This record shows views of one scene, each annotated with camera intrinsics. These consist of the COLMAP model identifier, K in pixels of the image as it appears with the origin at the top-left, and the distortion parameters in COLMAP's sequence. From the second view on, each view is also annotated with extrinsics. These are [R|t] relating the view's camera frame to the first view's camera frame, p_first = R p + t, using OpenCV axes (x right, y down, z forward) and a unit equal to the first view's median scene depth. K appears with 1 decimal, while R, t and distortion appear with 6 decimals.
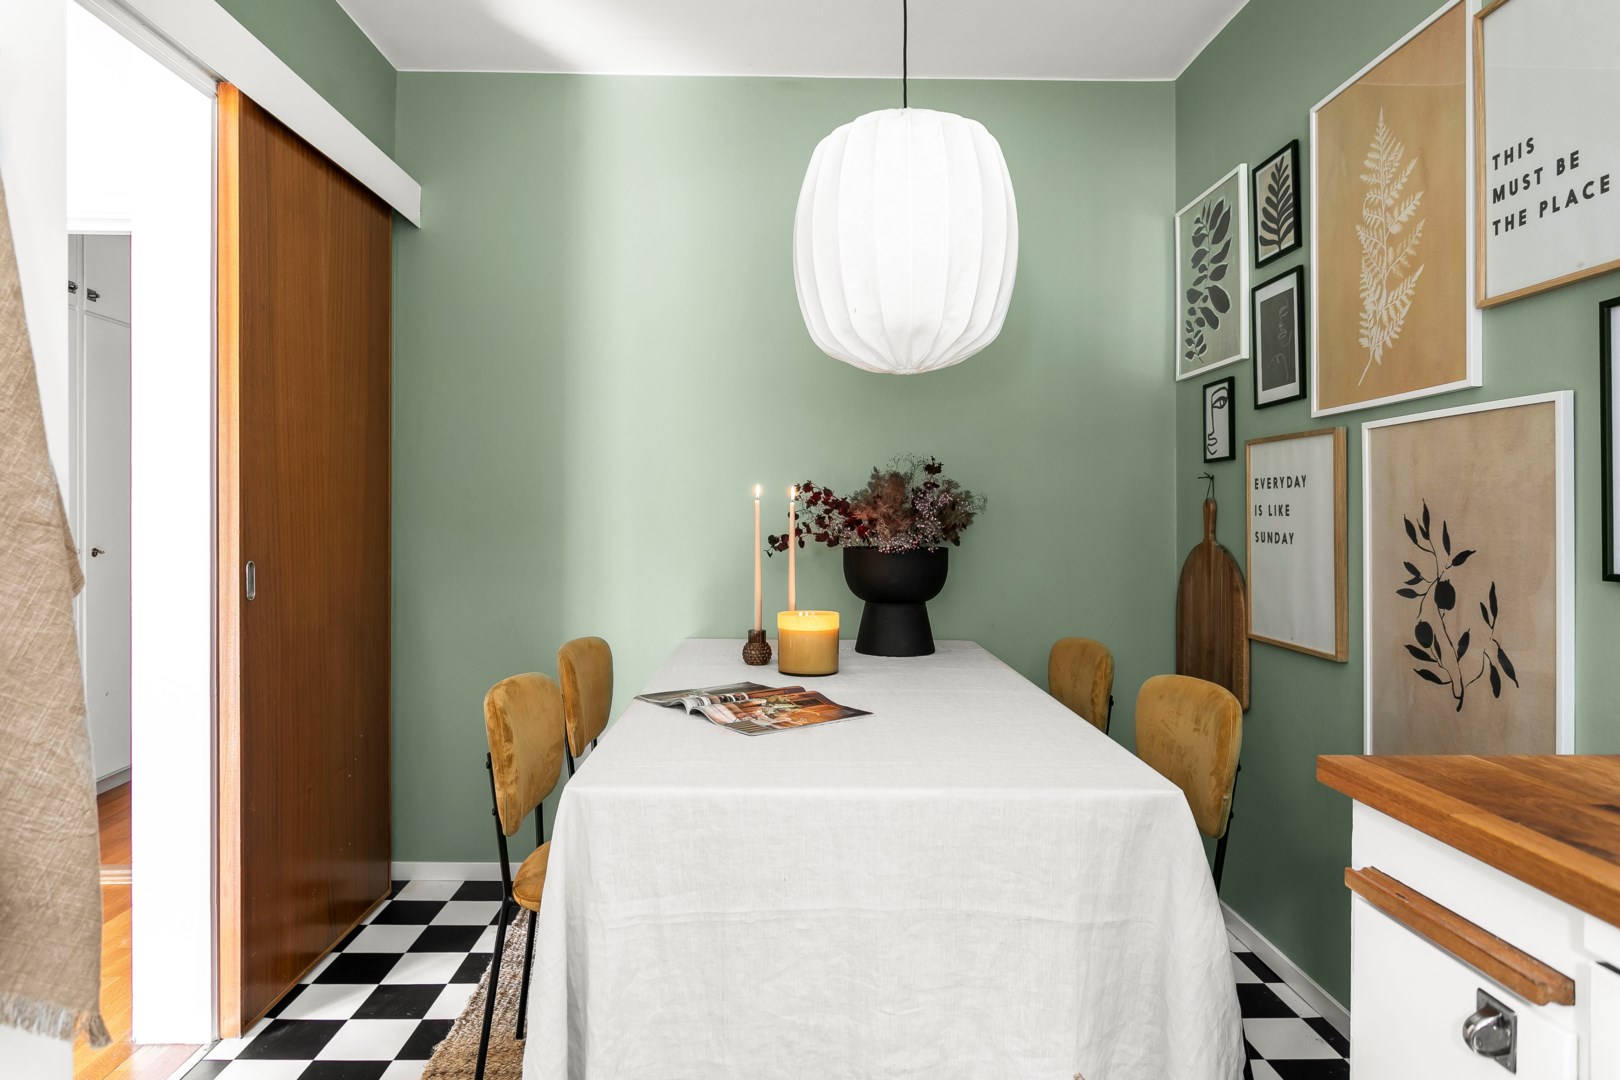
lens RADIAL K [[976.2, 0, 811.5], [0, 976.2, 516.7], [0, 0, 1]] dist [0.001005, 0.001547]
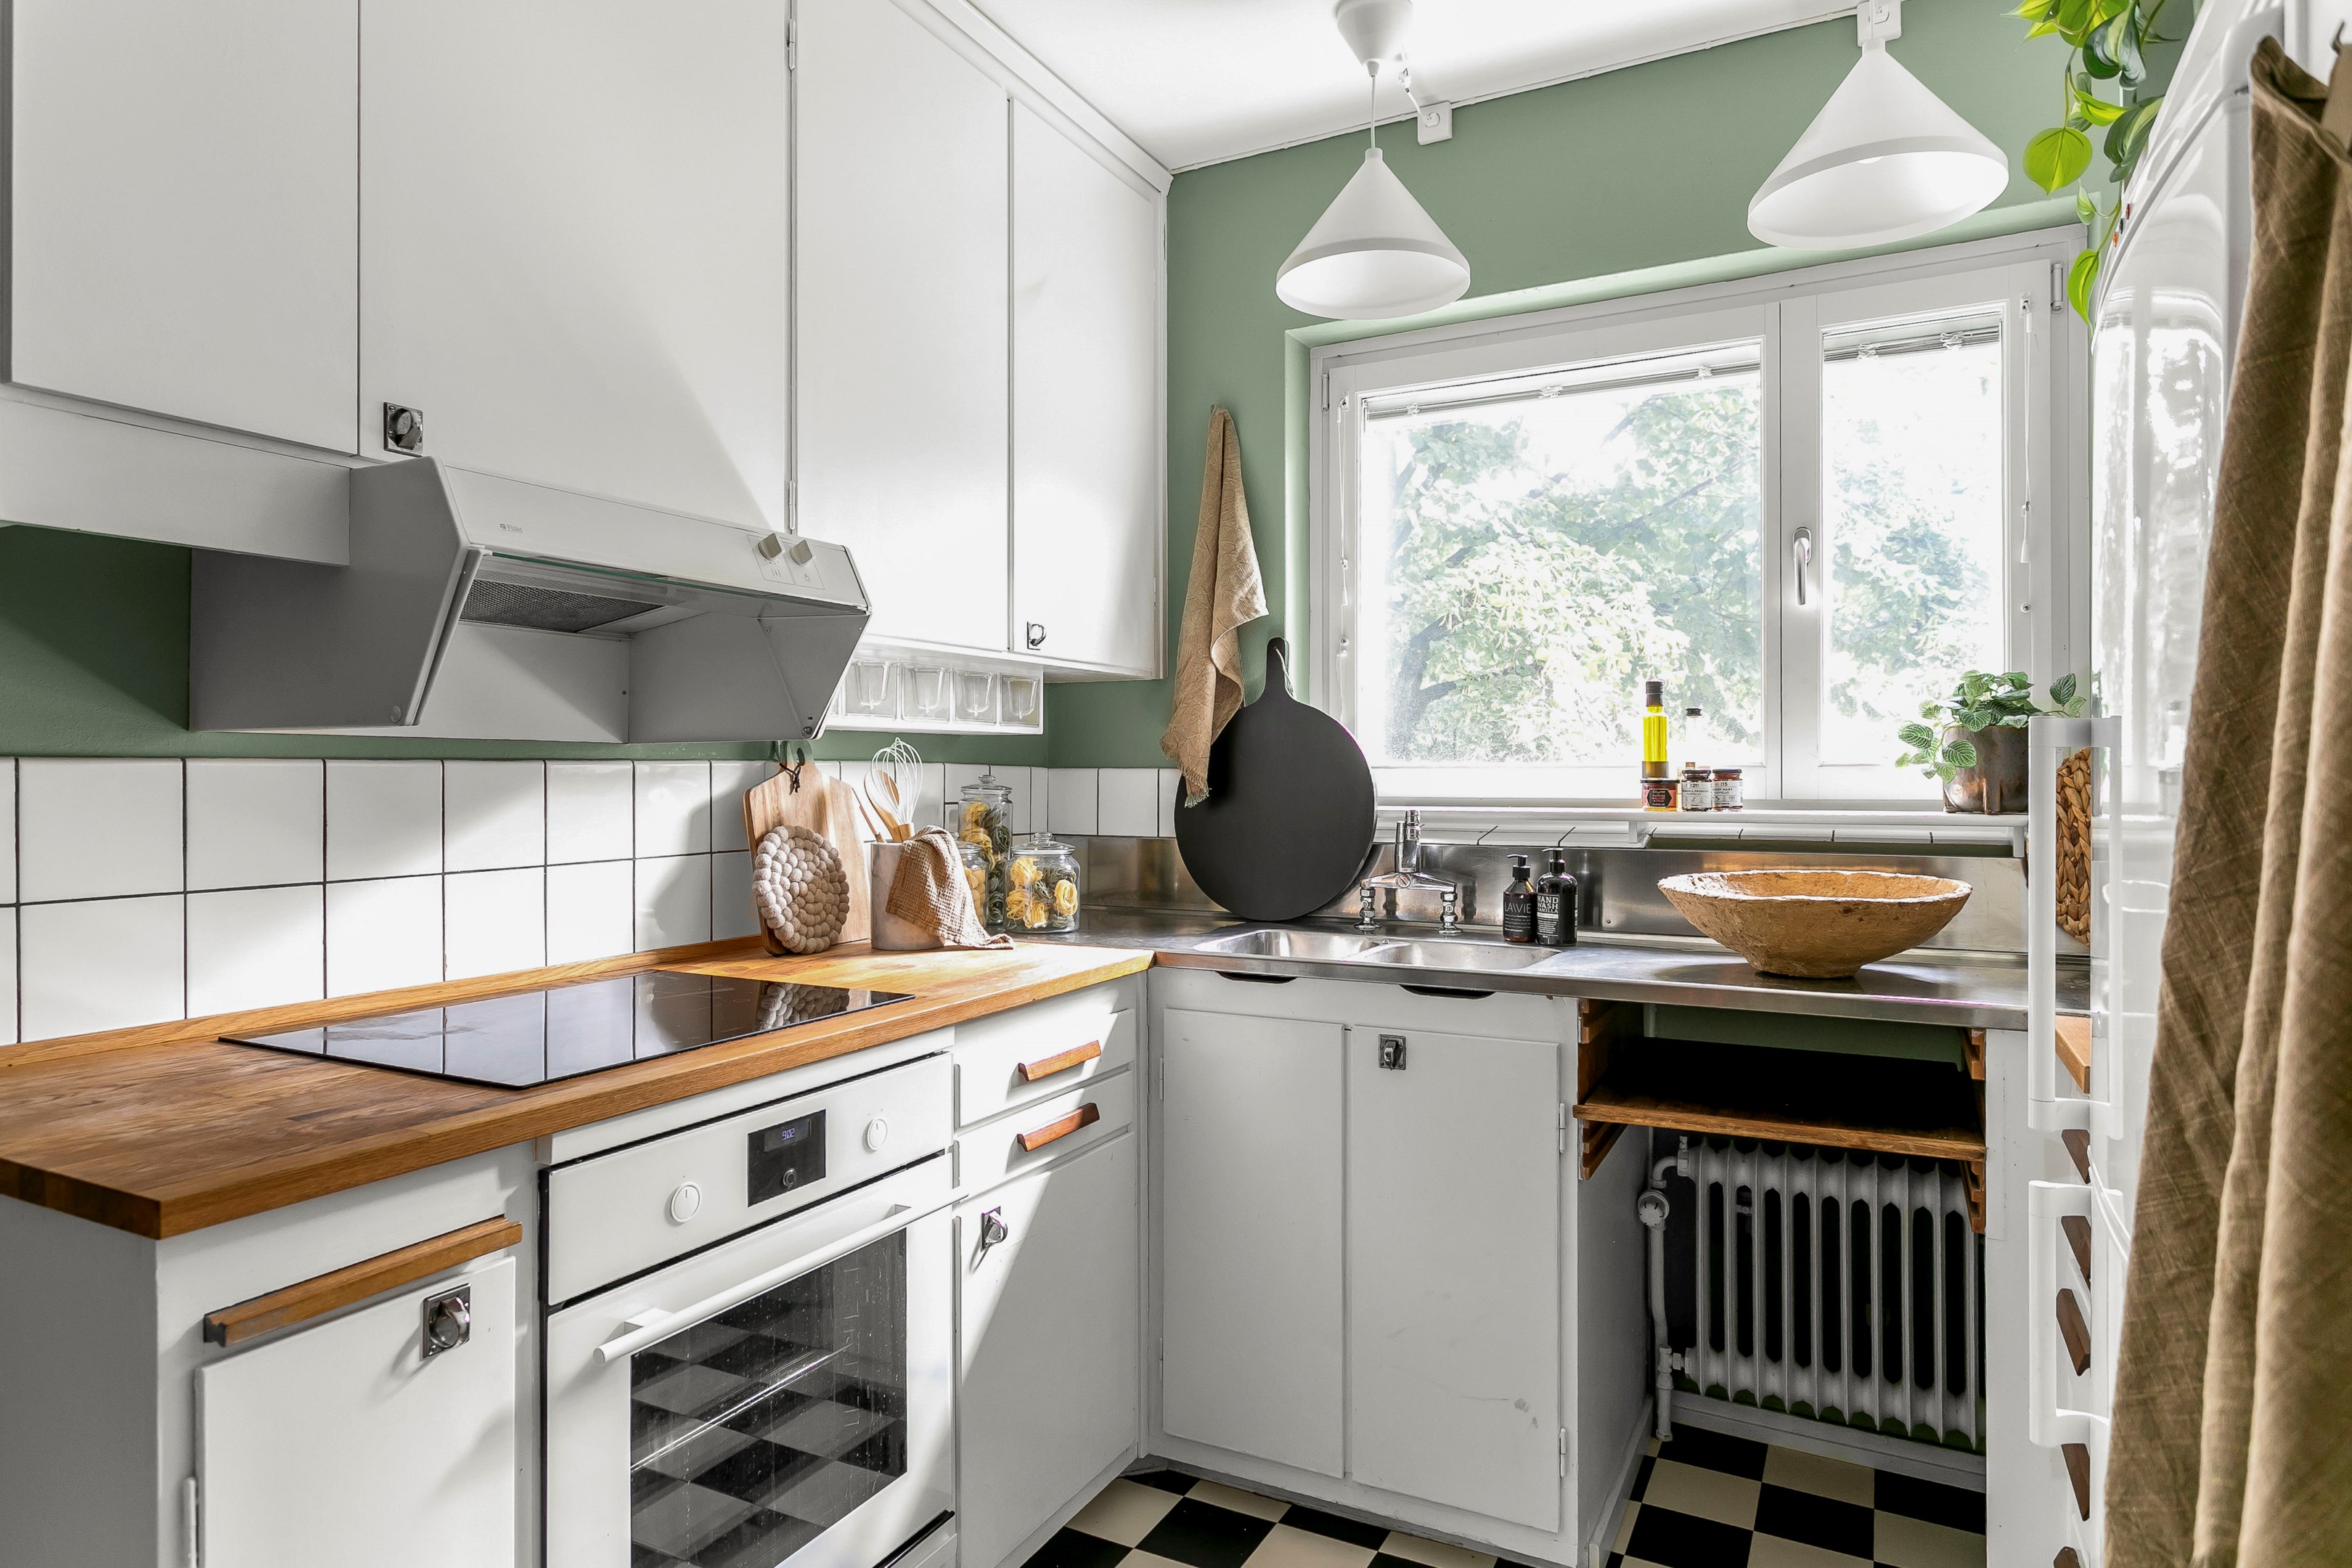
lens RADIAL K [[1335.6, 0, 1171.4], [0, 1335.6, 772.6], [0, 0, 1]] dist [0.001488, 0.001165]
pose [[-0.870333, 0.004052, 0.492448, -0.292135], [0.003694, 0.999992, -0.001700, -0.022692], [-0.492450, 0.000340, -0.870340, 0.795052]]
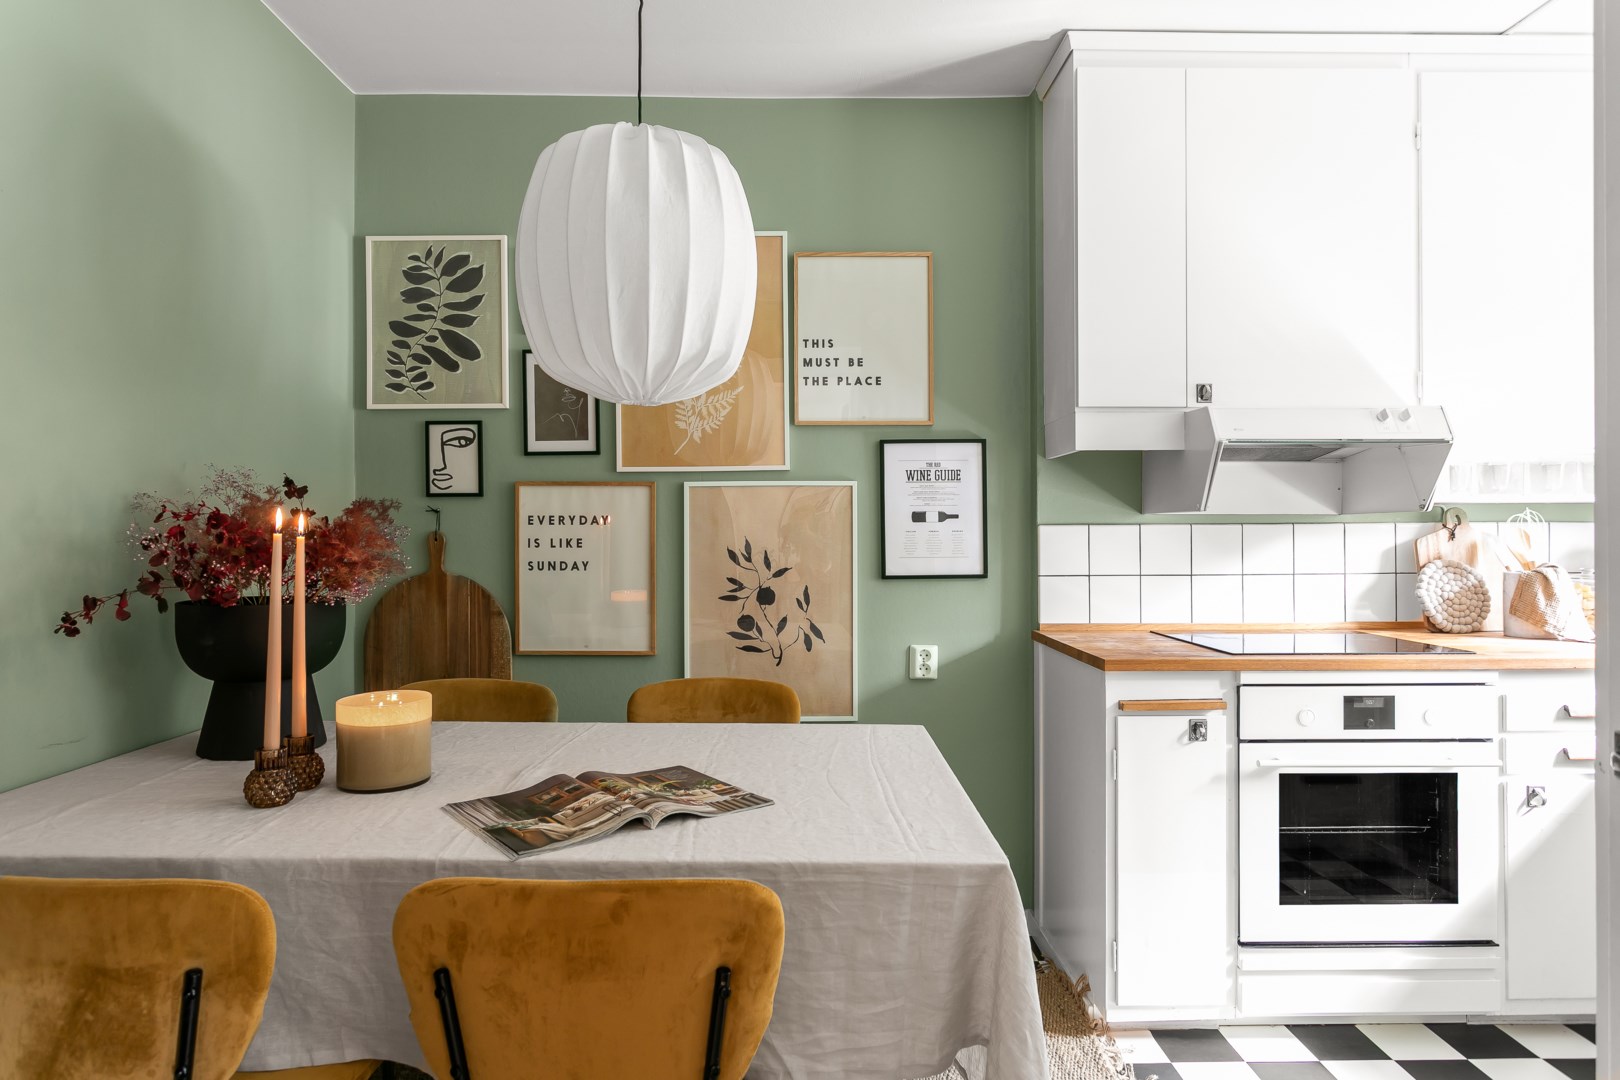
lens RADIAL K [[919.9, 0, 806.9], [0, 919.9, 532.1], [0, 0, 1]] dist [0.001488, 0.001165]
pose [[0.018496, 0.005639, 0.999813, -0.858013], [0.003161, 0.999979, -0.005698, -0.016491], [-0.999824, 0.003266, 0.018478, 0.891749]]
